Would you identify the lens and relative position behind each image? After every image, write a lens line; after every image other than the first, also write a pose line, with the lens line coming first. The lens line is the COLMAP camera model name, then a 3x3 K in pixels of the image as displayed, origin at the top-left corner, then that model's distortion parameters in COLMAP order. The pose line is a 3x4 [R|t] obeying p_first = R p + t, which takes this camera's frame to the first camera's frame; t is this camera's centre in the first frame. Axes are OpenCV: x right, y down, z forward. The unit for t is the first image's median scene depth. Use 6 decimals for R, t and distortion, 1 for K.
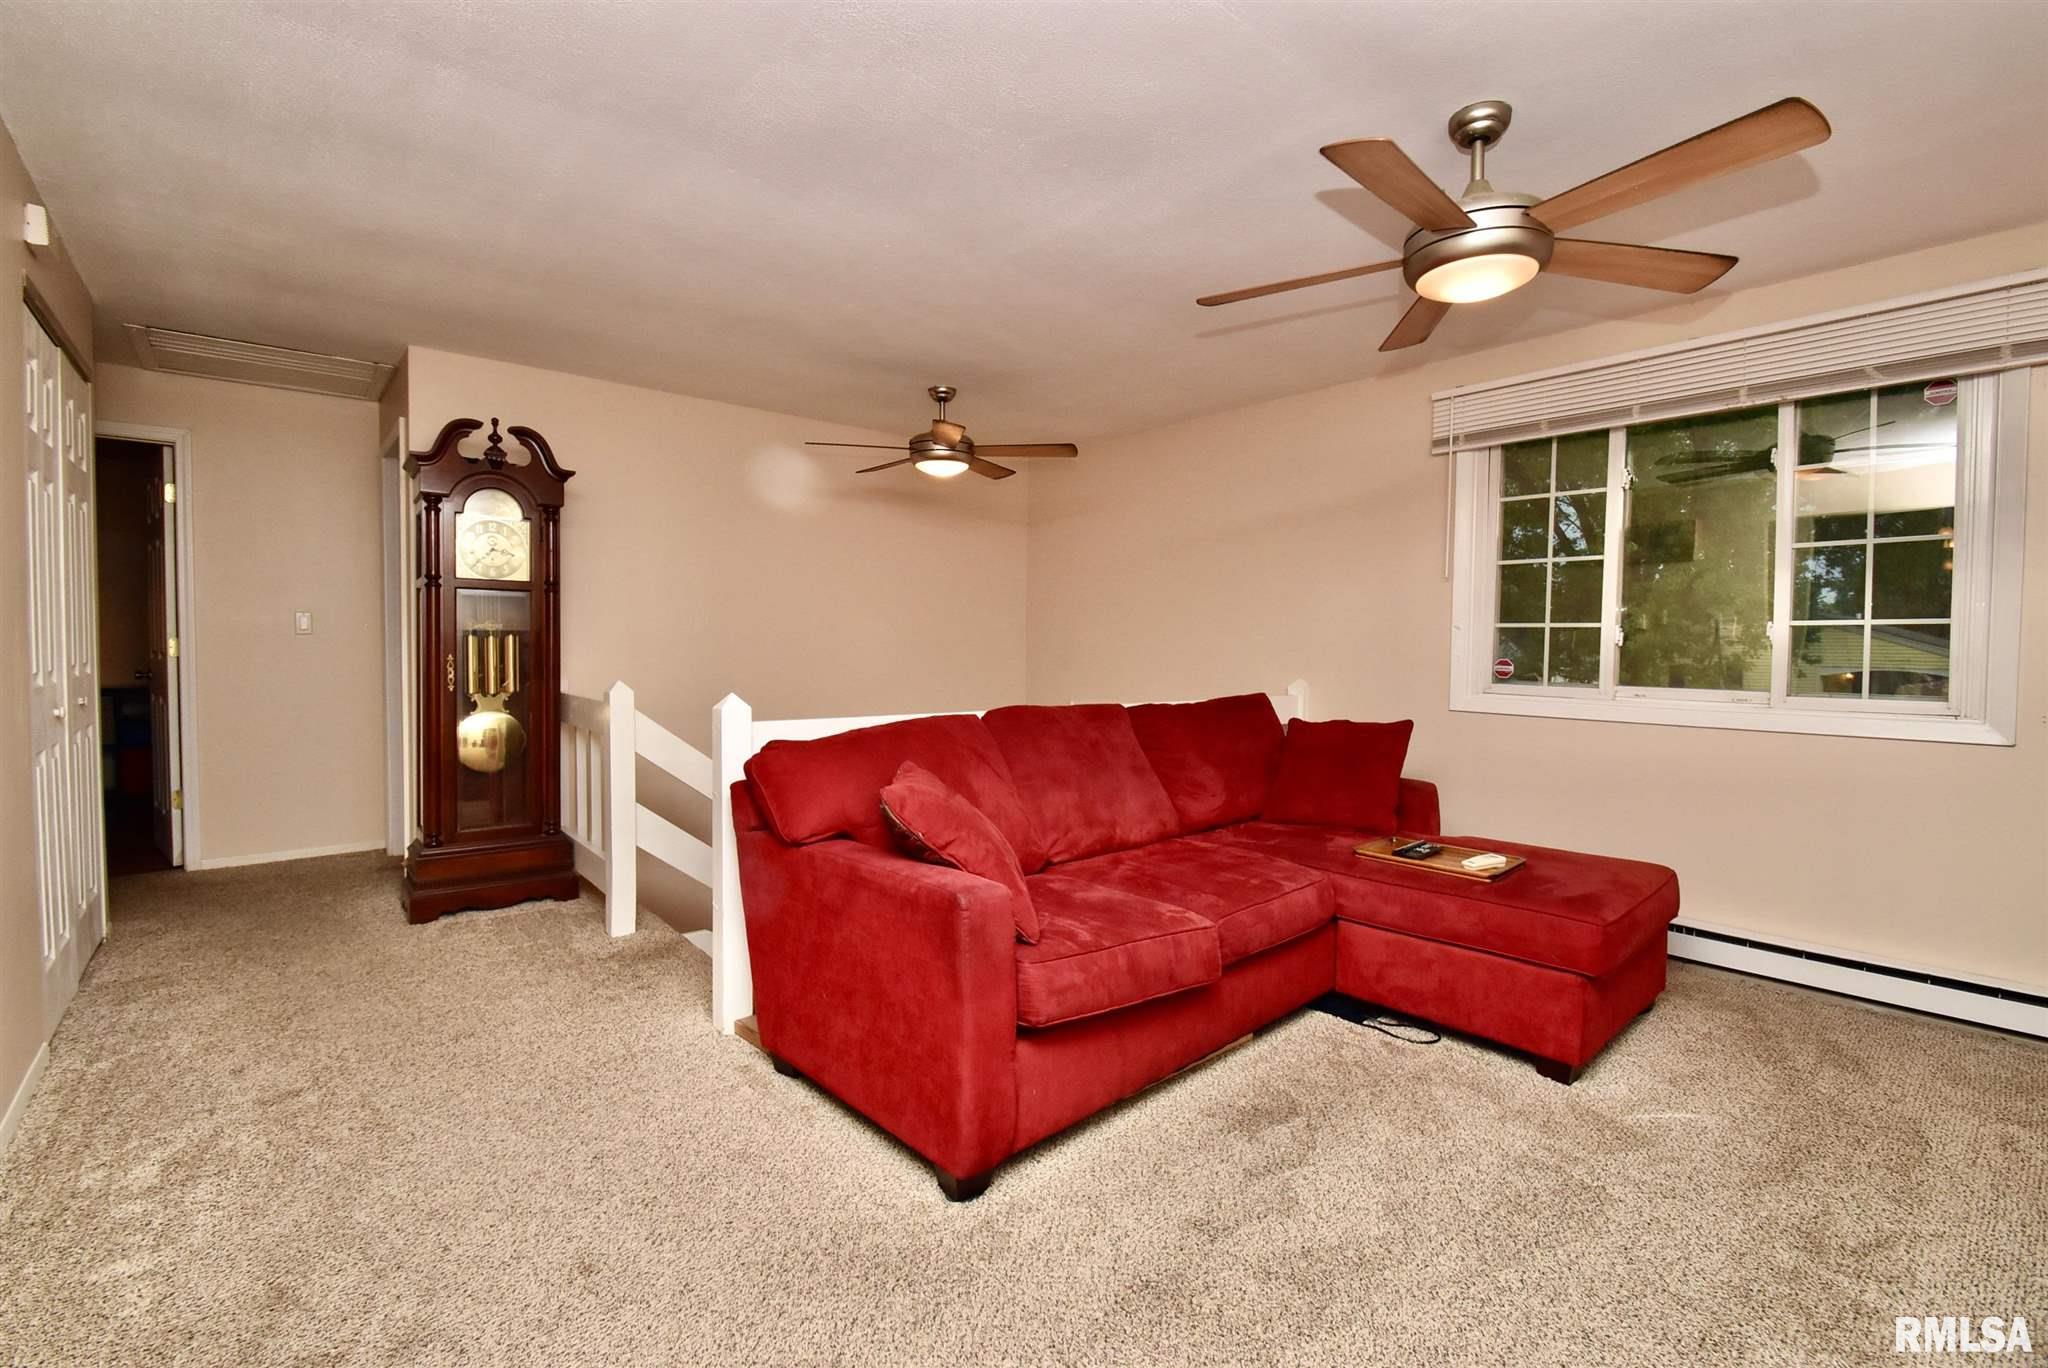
lens RADIAL K [[904.6, 0, 1022.1], [0, 904.6, 678.7], [0, 0, 1]] dist [0.019538, -0.018870]
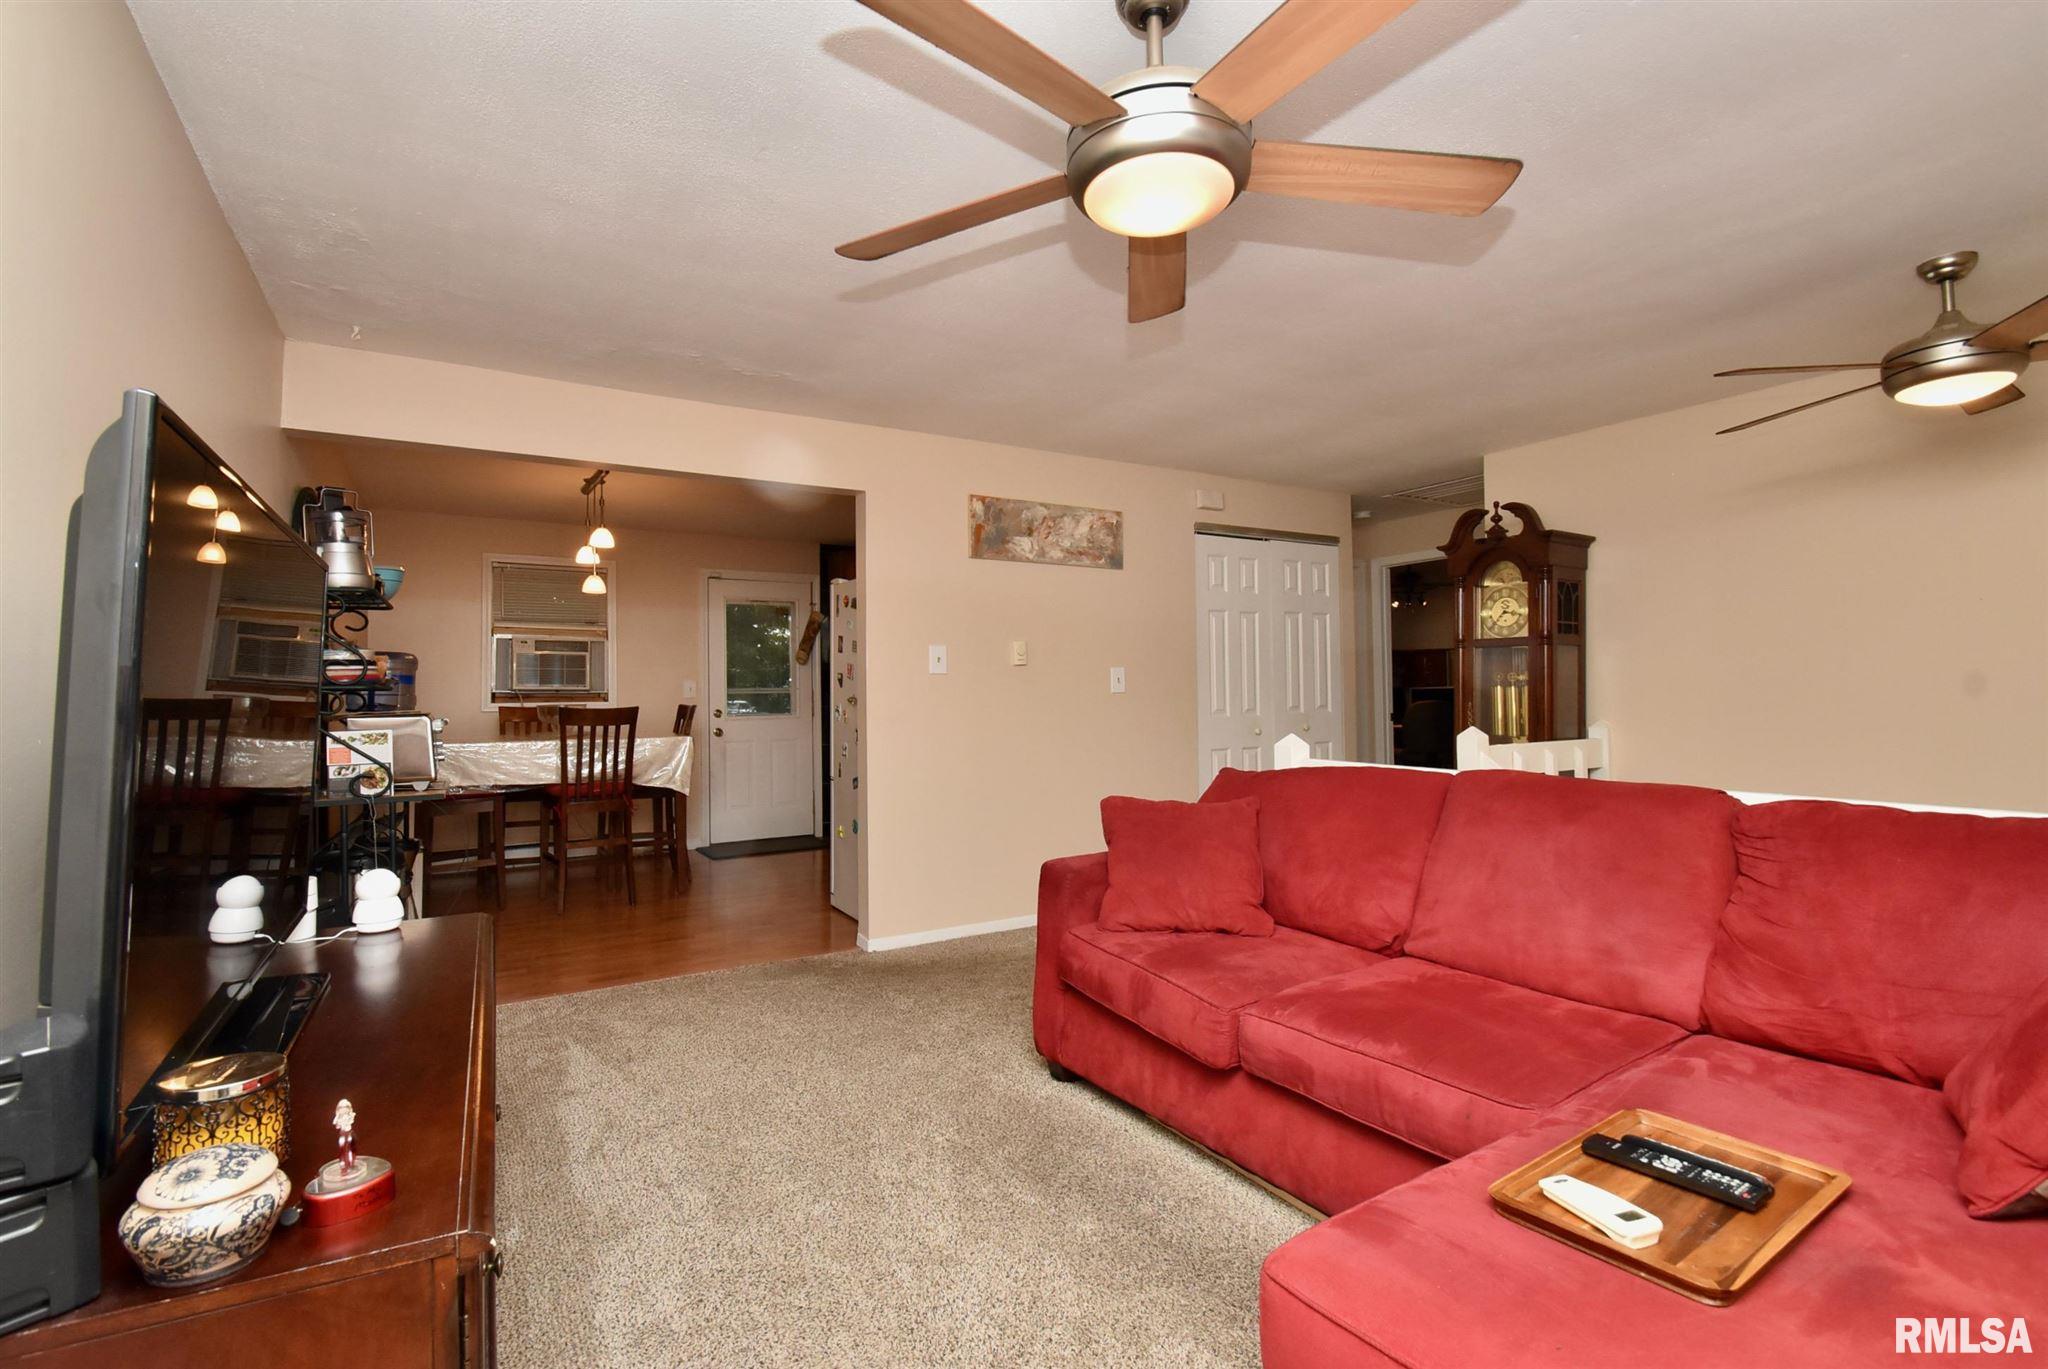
lens RADIAL K [[904.6, 0, 1022.1], [0, 904.6, 679.2], [0, 0, 1]] dist [0.019538, -0.018870]
pose [[-0.155910, -0.020813, -0.987552, 0.668015], [-0.018439, 0.999665, -0.018158, -0.023881], [0.987599, 0.015379, -0.156241, 0.577015]]
